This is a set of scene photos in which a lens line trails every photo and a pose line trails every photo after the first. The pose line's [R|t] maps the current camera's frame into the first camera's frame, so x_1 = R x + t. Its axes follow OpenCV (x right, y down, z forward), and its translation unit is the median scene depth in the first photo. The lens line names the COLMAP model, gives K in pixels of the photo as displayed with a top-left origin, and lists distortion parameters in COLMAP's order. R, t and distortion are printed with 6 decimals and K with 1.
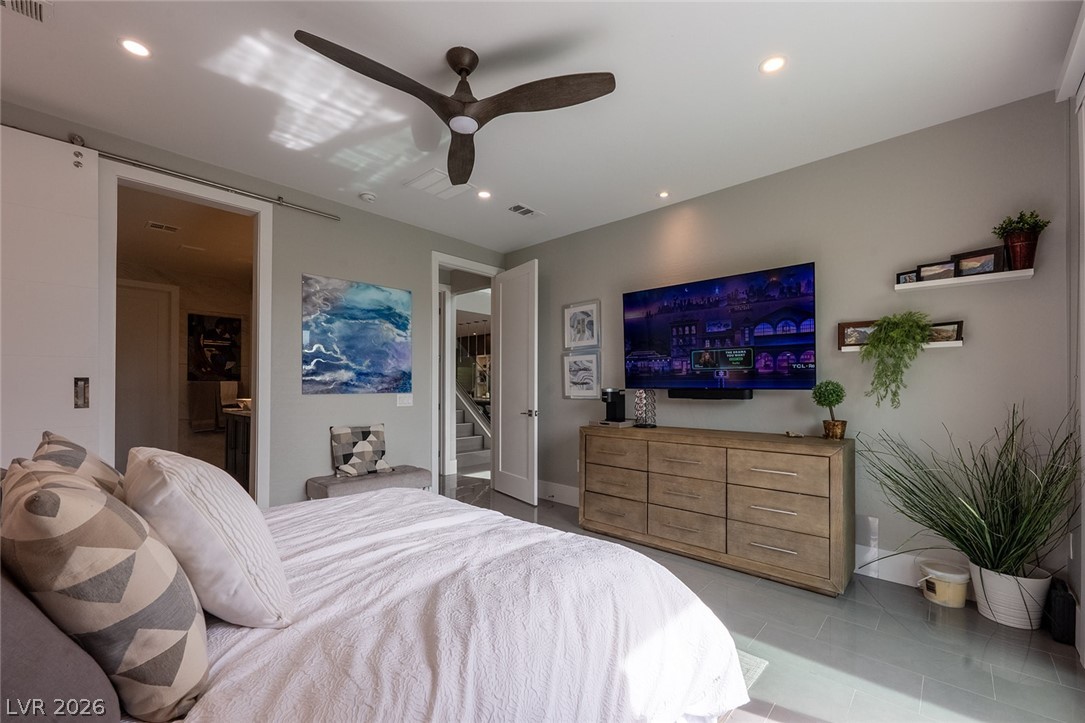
lens RADIAL K [[444.0, 0, 540.9], [0, 444.0, 380.1], [0, 0, 1]] dist [0.004490, 0.000399]
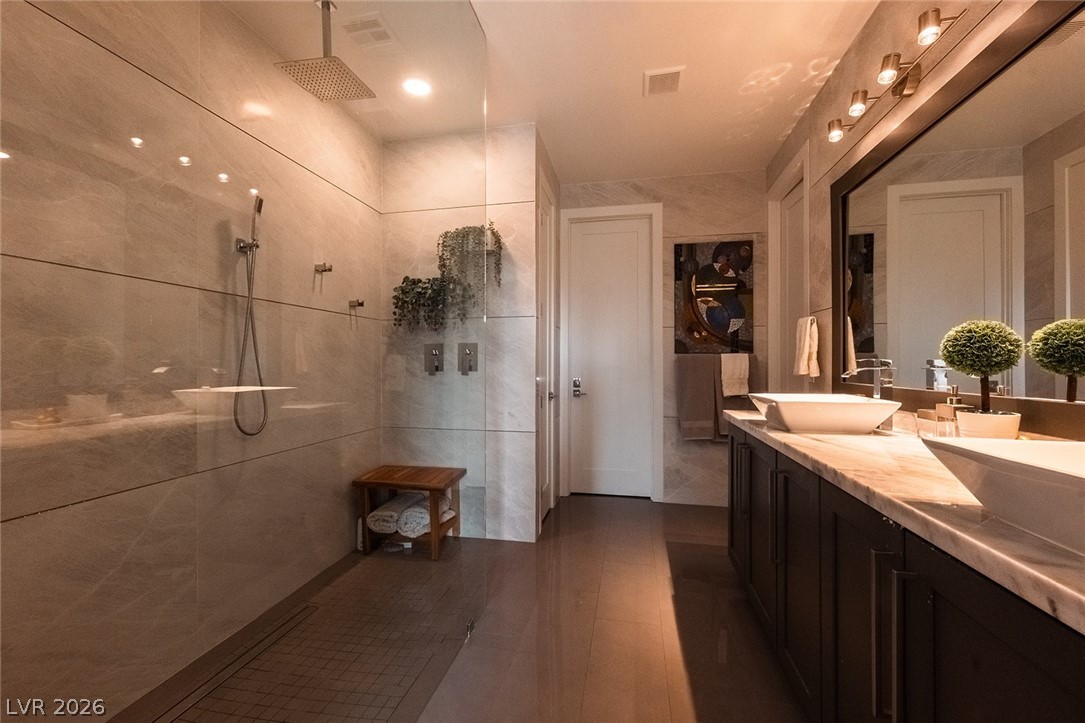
lens RADIAL K [[444.0, 0, 541.7], [0, 444.0, 362.0], [0, 0, 1]] dist [0.004490, 0.000399]
pose [[0.523482, -0.008533, -0.851994, -0.357776], [0.011852, 0.999926, -0.002732, 0.012358], [0.851954, -0.008668, 0.523544, 0.508517]]
